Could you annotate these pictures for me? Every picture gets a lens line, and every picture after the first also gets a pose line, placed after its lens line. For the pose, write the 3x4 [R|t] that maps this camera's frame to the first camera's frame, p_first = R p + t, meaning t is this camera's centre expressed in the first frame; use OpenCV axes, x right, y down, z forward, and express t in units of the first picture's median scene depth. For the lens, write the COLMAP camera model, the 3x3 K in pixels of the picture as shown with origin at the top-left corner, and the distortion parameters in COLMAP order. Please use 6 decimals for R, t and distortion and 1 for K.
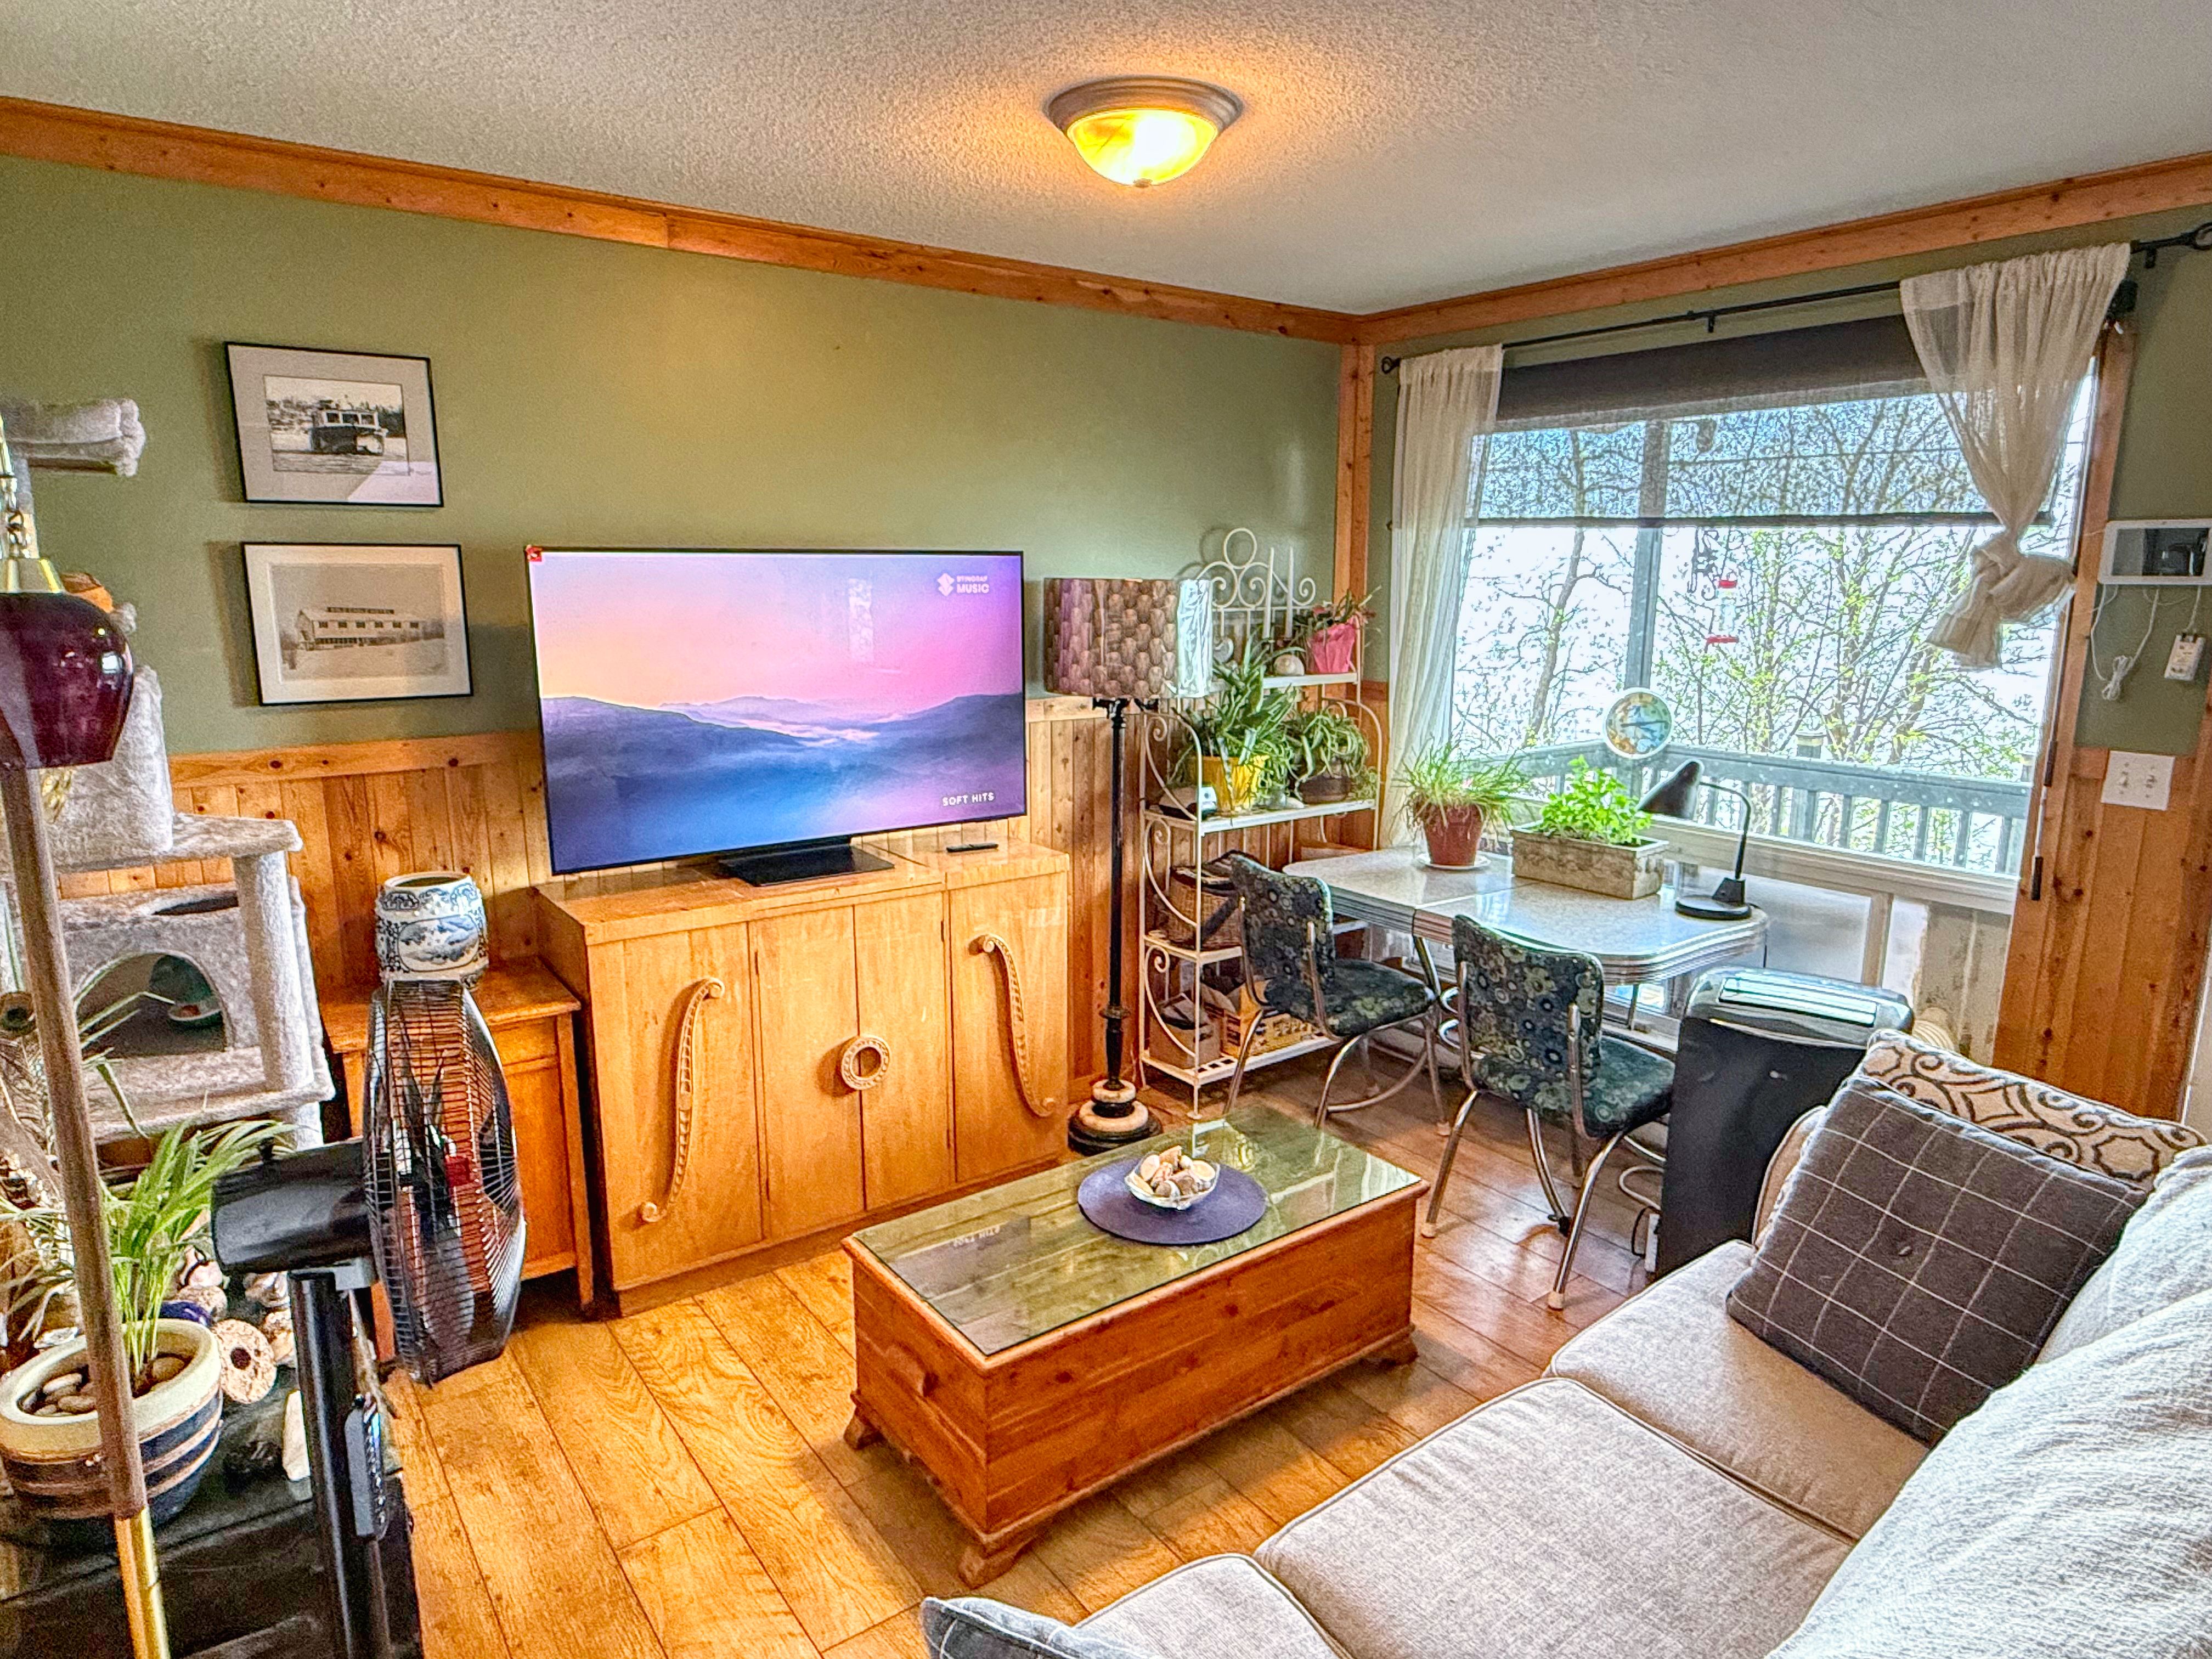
lens RADIAL K [[1326.0, 0, 1102.6], [0, 1326.0, 833.4], [0, 0, 1]] dist [0.003009, 0.000368]
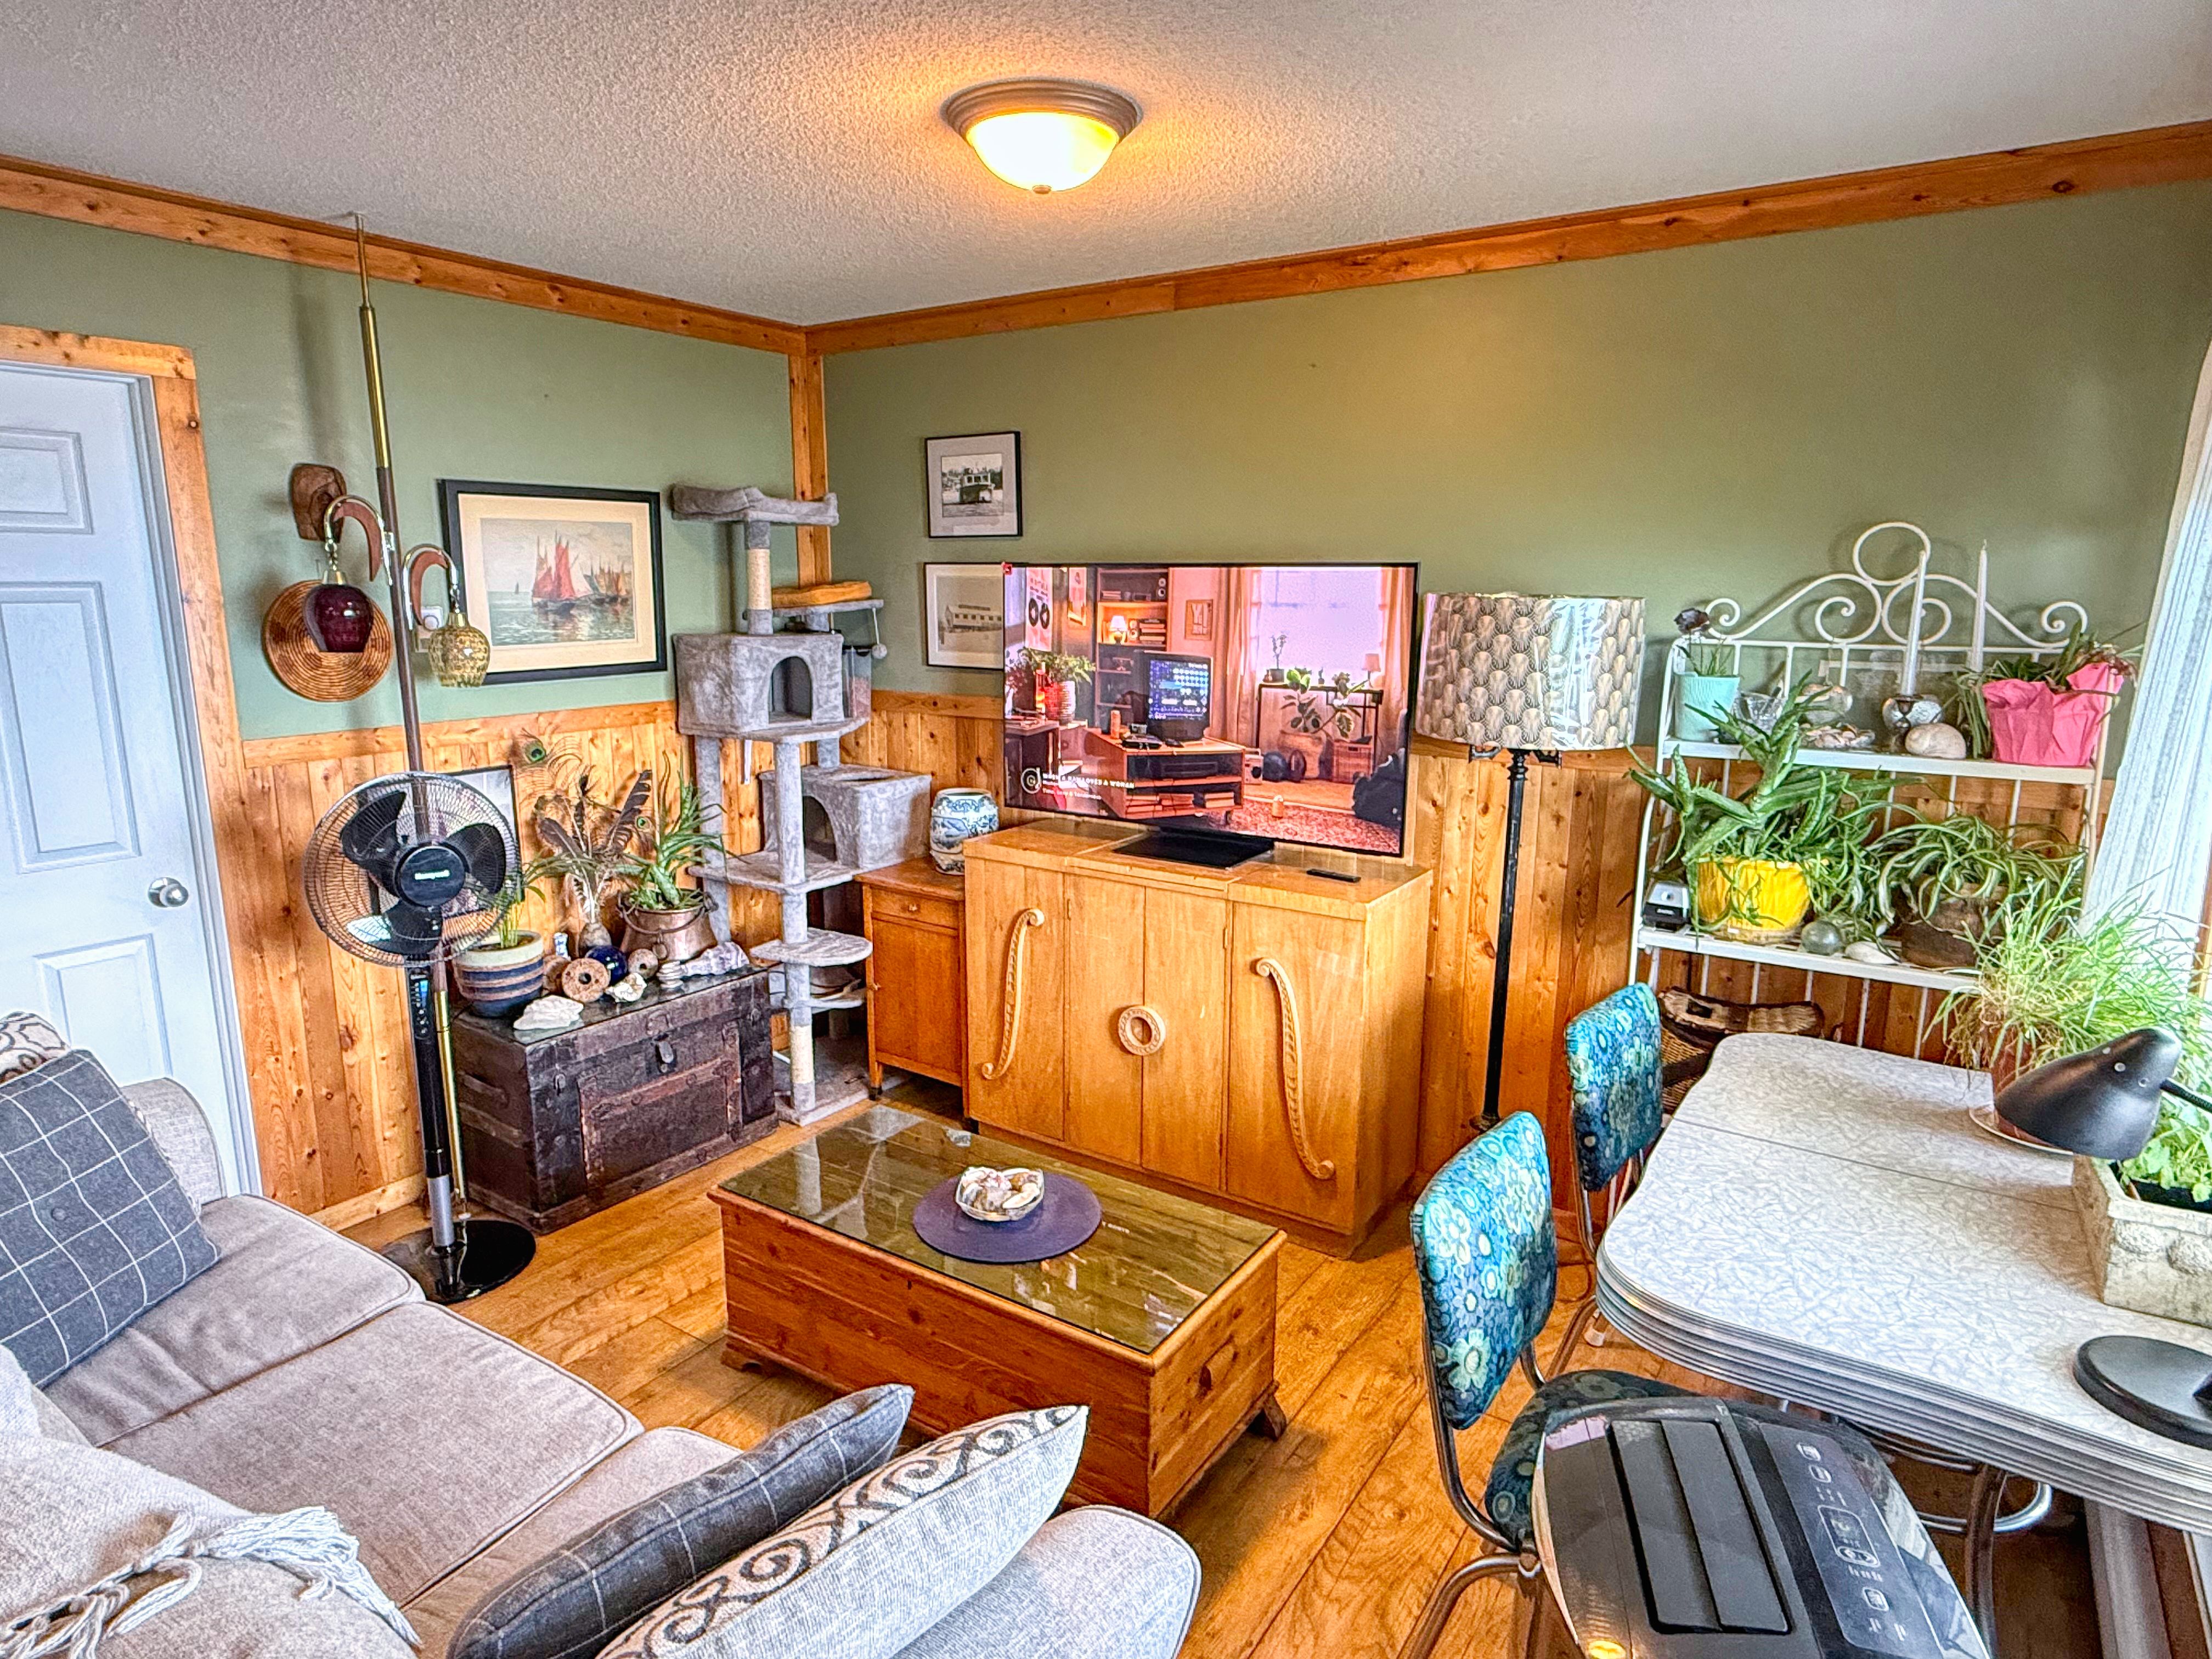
lens RADIAL K [[1280.1, 0, 1057.7], [0, 1280.1, 833.7], [0, 0, 1]] dist [0.000319, -0.000597]
pose [[0.326202, 0.187773, -0.926463, 0.802688], [-0.188901, 0.973253, 0.130746, -0.119528], [0.926234, 0.132360, 0.352948, 0.578965]]
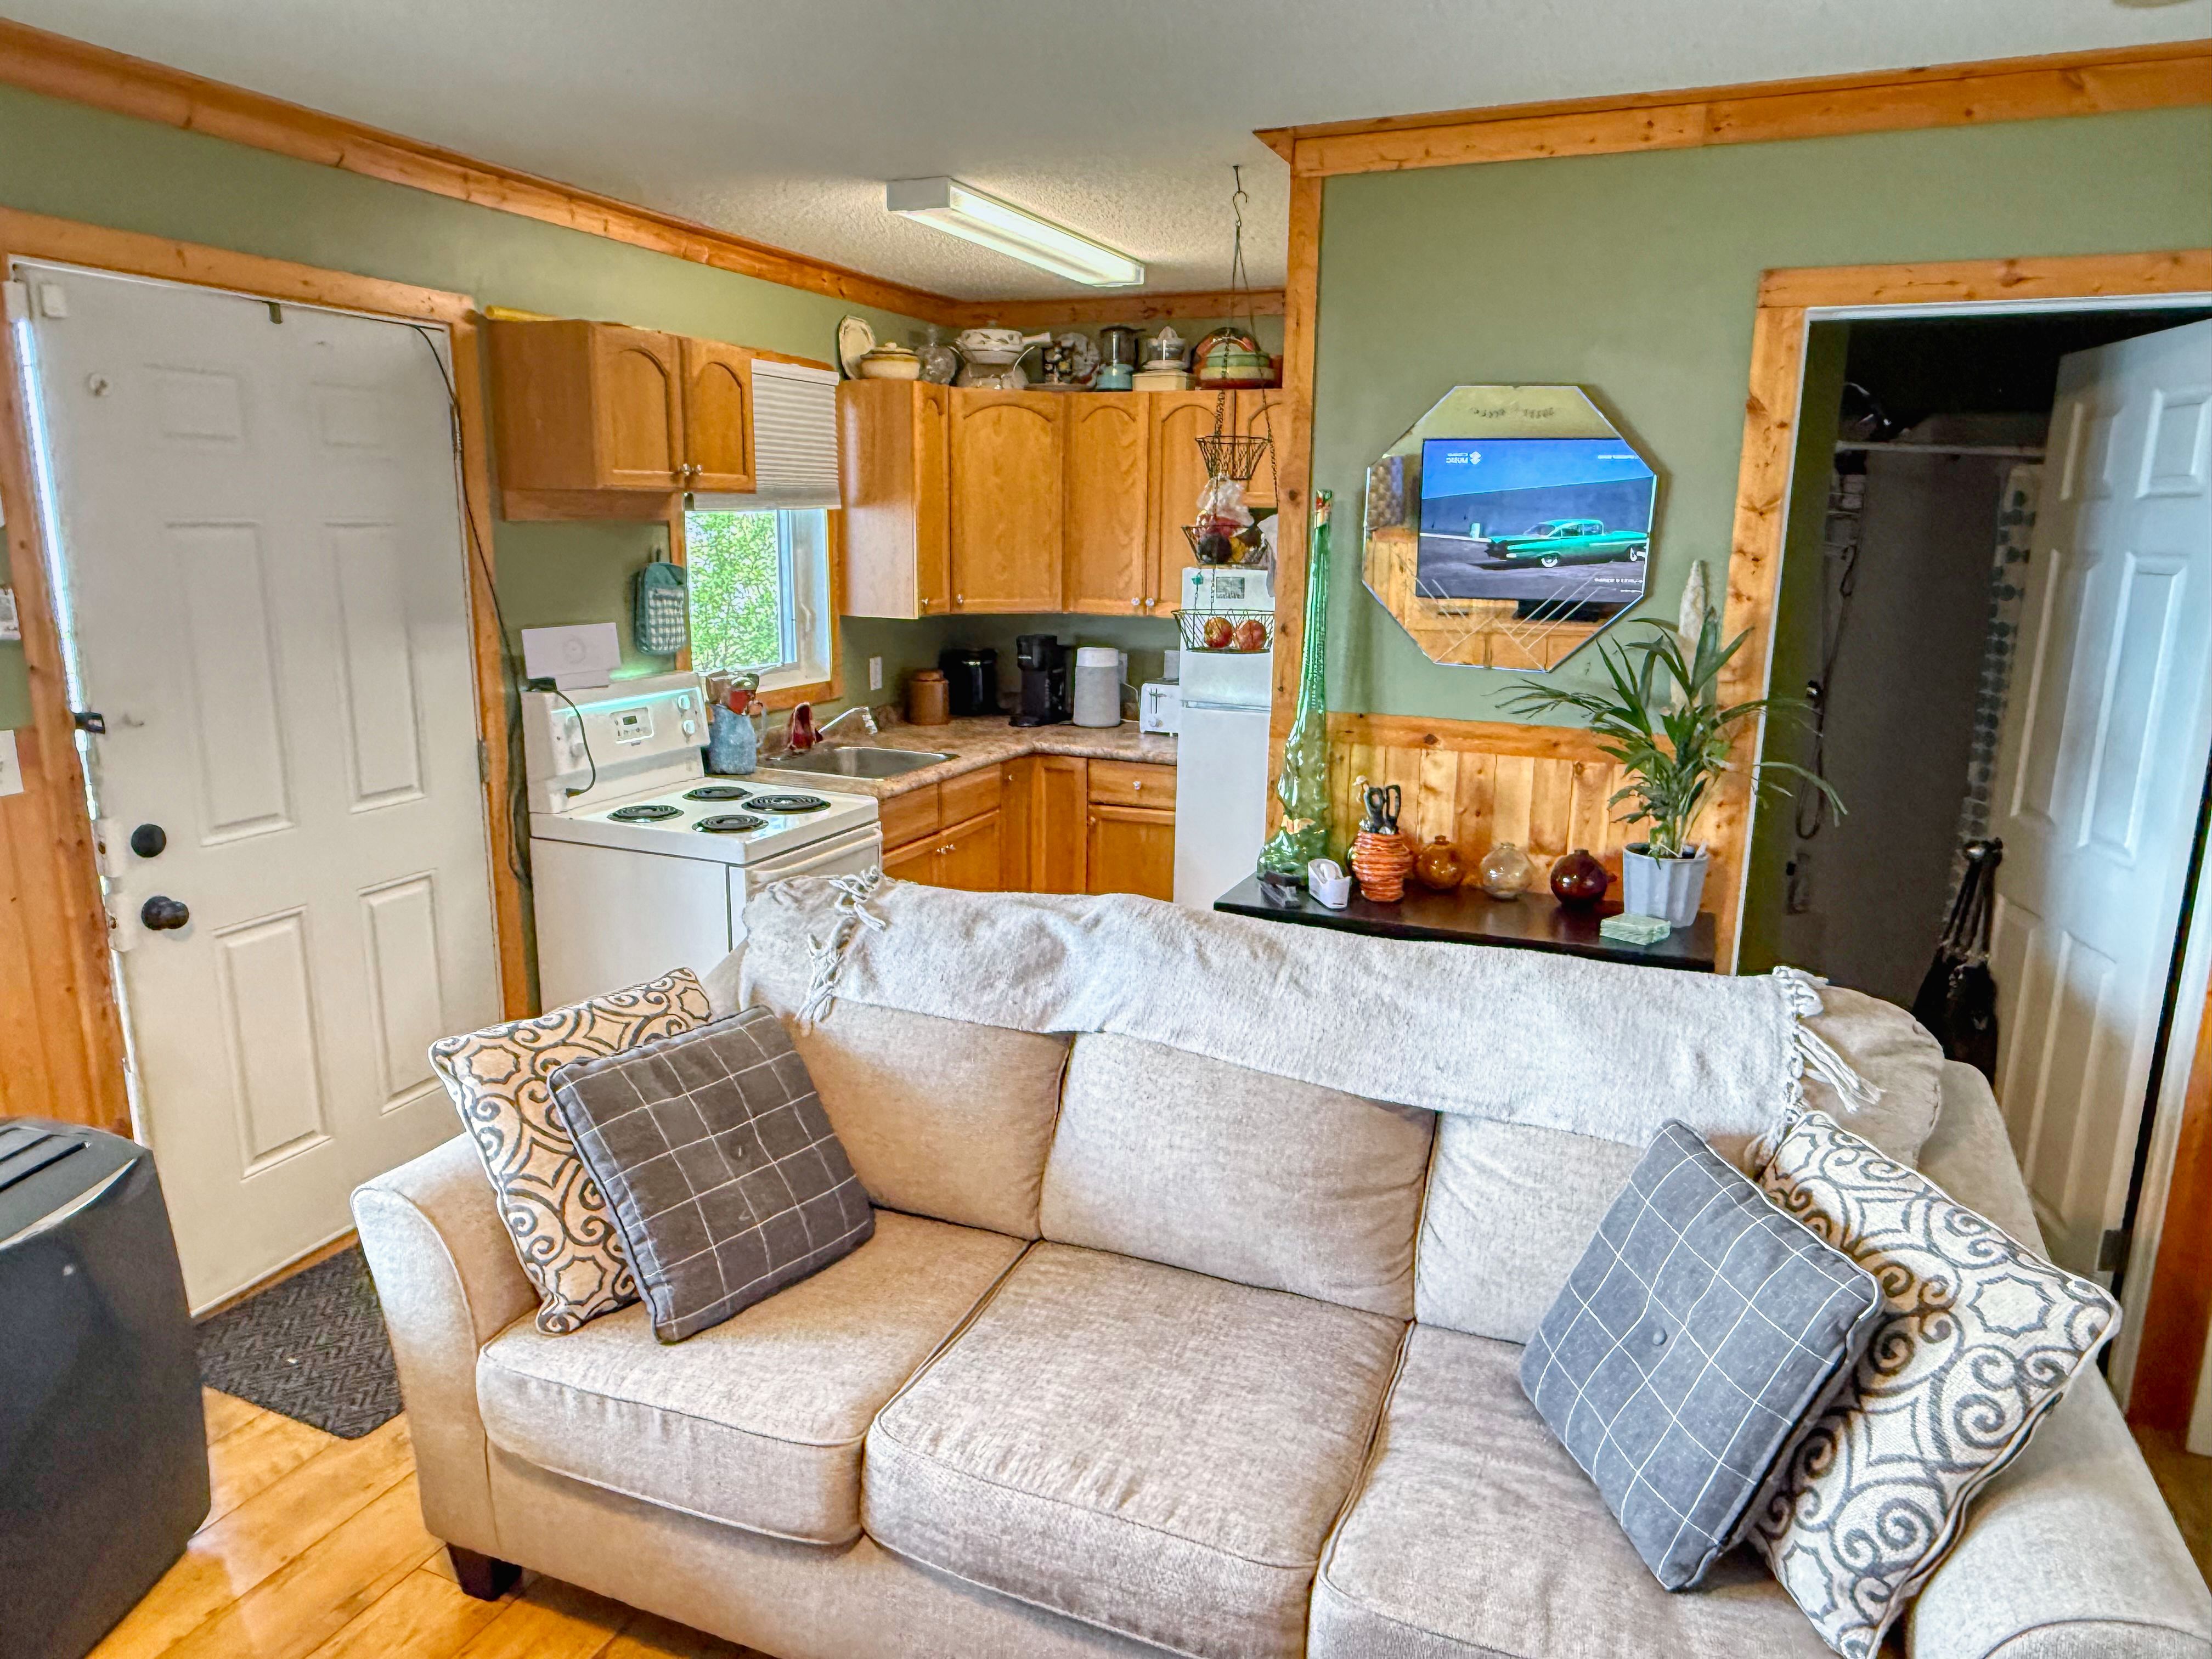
lens RADIAL K [[1420.6, 0, 1106.0], [0, 1420.6, 829.5], [0, 0, 1]] dist [0.001863, 0.003071]
pose [[-0.511102, -0.197223, 0.836587, -0.307760], [0.153675, 0.936668, 0.314703, -0.165894], [-0.845670, 0.289407, -0.448425, 0.779750]]
